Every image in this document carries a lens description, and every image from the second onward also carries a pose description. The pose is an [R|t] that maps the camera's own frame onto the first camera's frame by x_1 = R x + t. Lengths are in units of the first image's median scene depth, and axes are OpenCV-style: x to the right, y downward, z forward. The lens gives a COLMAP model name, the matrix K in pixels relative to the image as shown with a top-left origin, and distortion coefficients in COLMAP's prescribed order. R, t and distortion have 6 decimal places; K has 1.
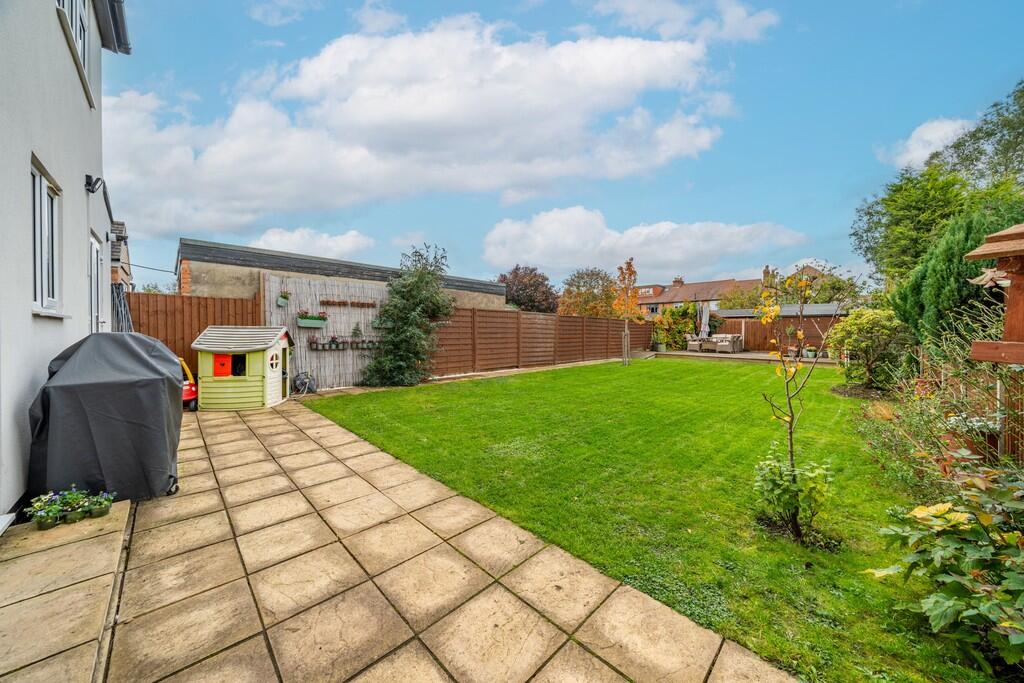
lens RADIAL K [[349.9, 0, 511.4], [0, 349.9, 337.1], [0, 0, 1]] dist [-0.002999, -0.000019]
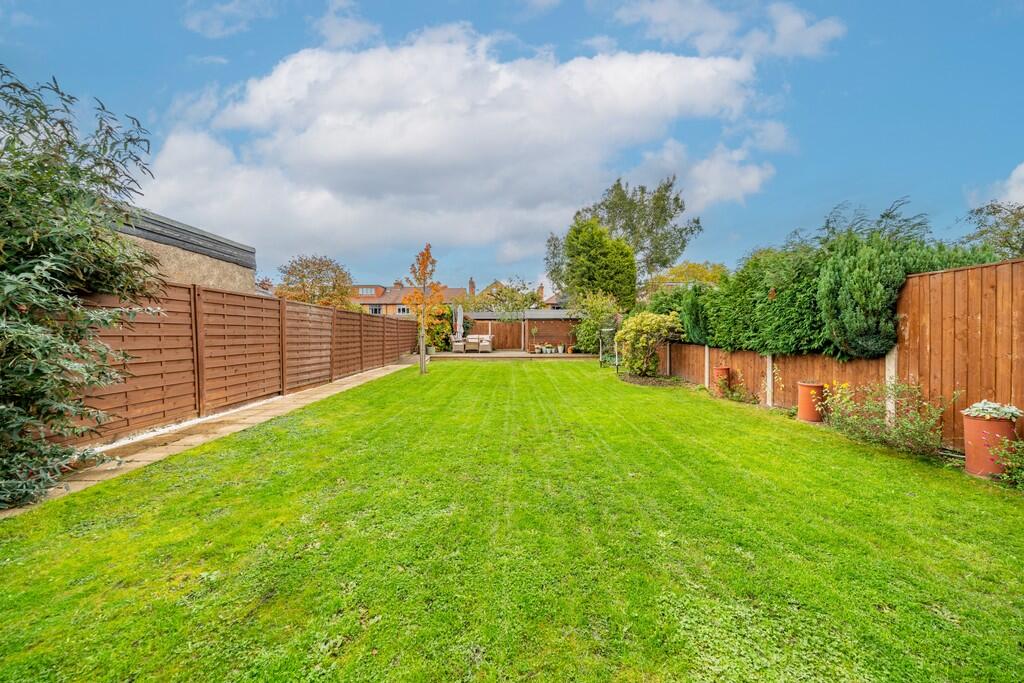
lens RADIAL K [[349.9, 0, 514.7], [0, 349.9, 343.3], [0, 0, 1]] dist [-0.002999, -0.000019]
pose [[0.698474, -0.025864, 0.715168, -0.131457], [0.016989, 0.999664, 0.019561, -0.003818], [-0.715434, -0.001513, 0.698679, 0.309710]]
